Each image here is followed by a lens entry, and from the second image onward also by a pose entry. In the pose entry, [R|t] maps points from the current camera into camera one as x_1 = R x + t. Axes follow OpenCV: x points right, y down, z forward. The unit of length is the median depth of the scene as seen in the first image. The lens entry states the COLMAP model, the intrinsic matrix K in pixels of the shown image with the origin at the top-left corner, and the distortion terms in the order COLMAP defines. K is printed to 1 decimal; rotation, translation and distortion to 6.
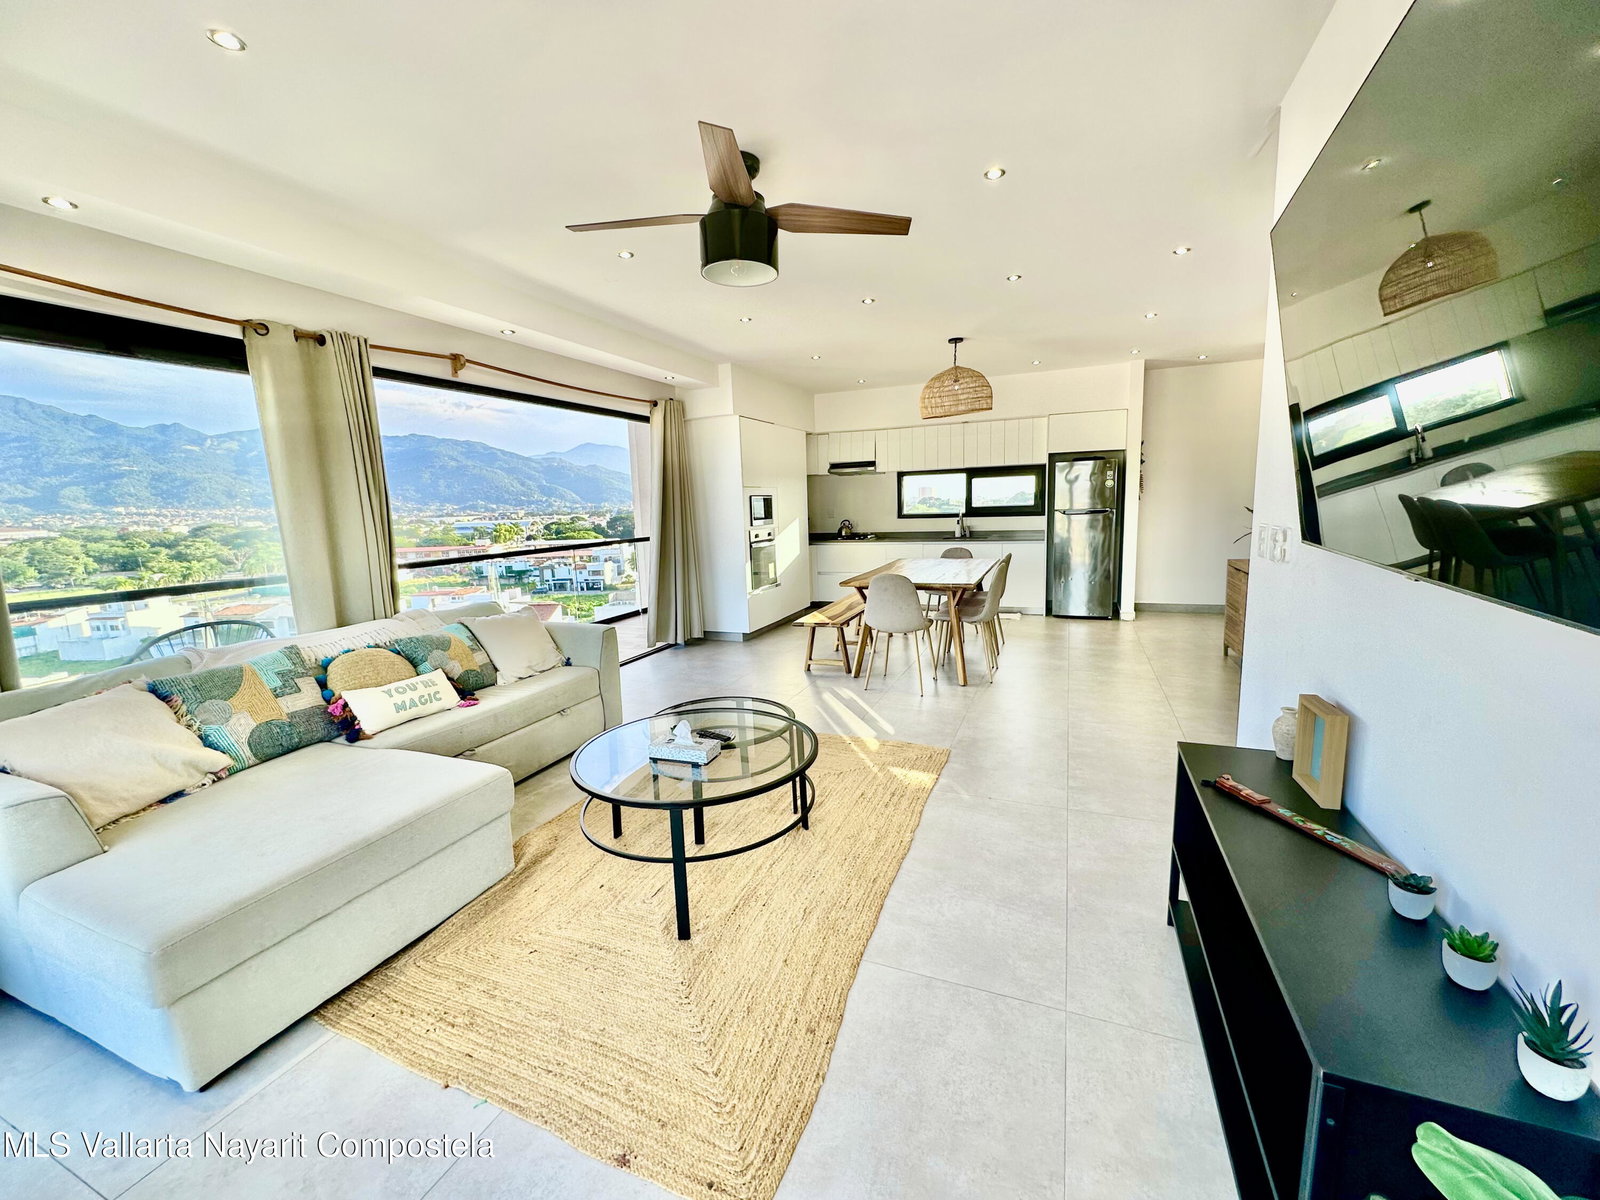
lens RADIAL K [[639.4, 0, 800.0], [0, 639.4, 600.0], [0, 0, 1]] dist [-0.003751, -0.000162]
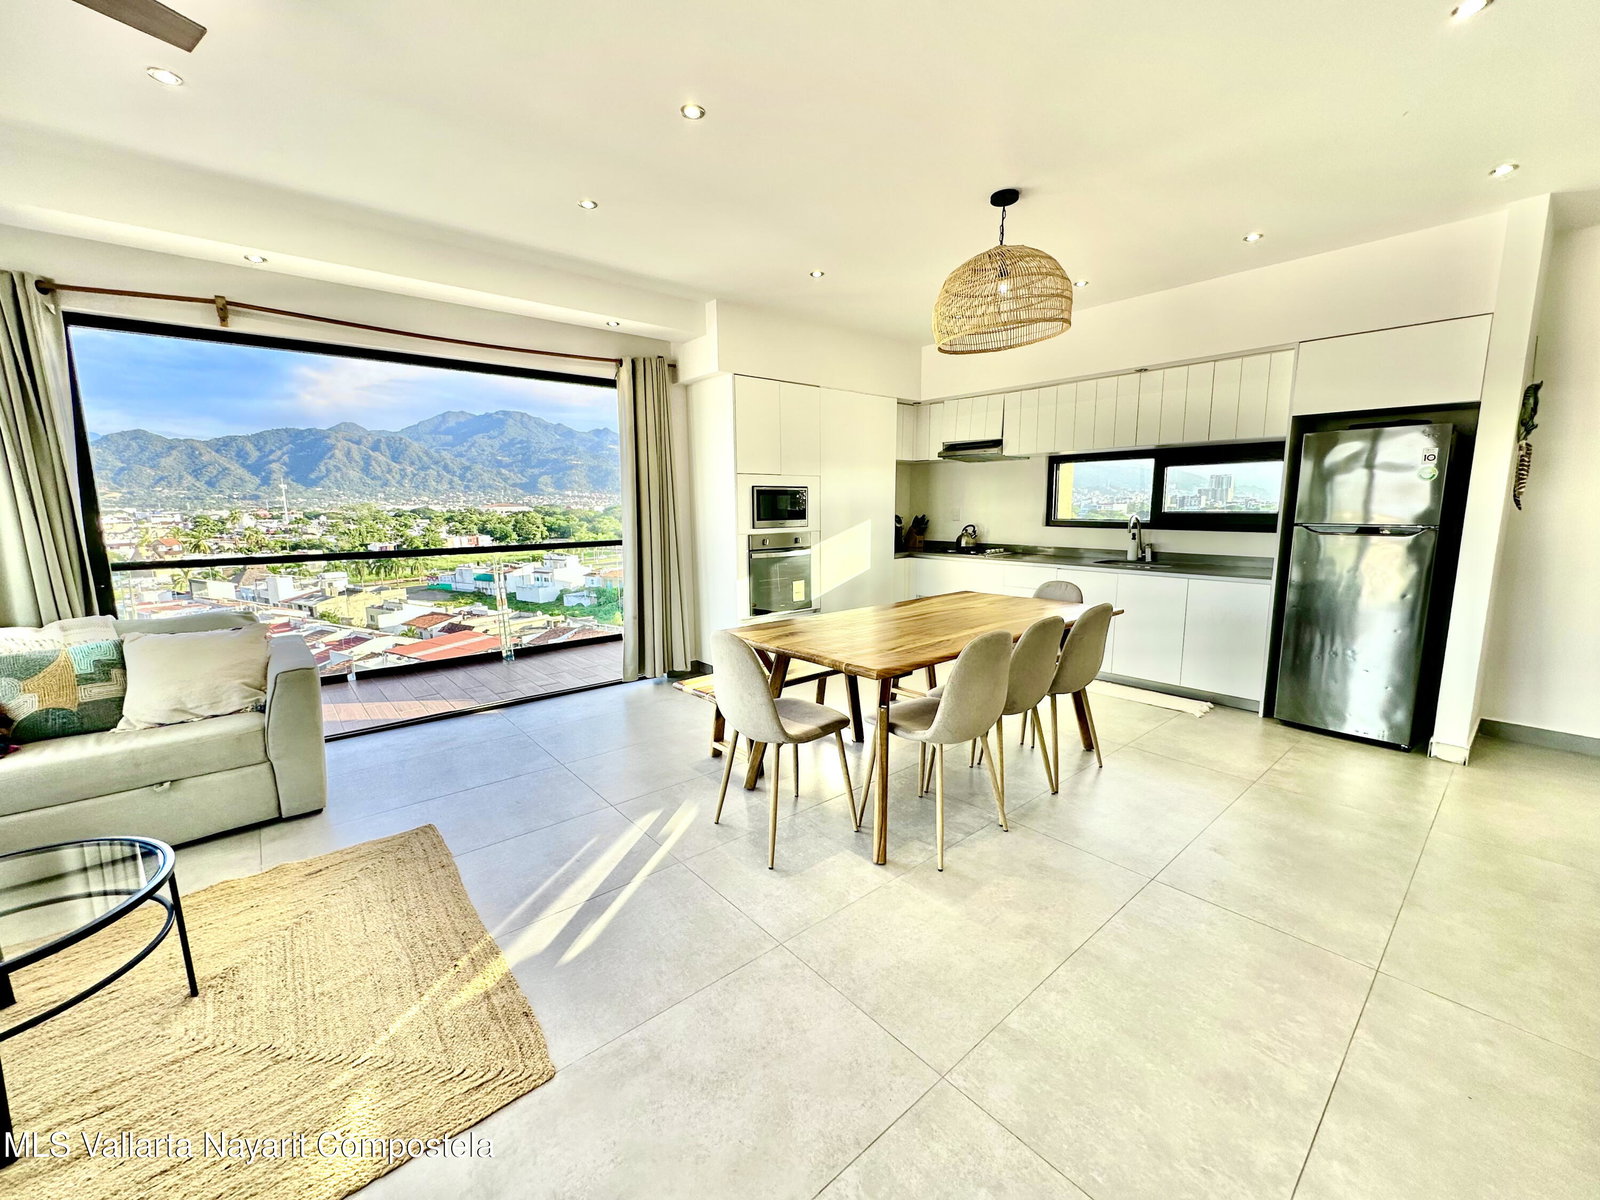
lens RADIAL K [[639.4, 0, 800.0], [0, 639.4, 600.0], [0, 0, 1]] dist [-0.003751, -0.000162]
pose [[0.890782, 0.095291, -0.444328, 0.252124], [-0.091619, 0.995349, 0.029788, -0.051934], [0.445099, 0.014174, 0.895369, 0.319227]]
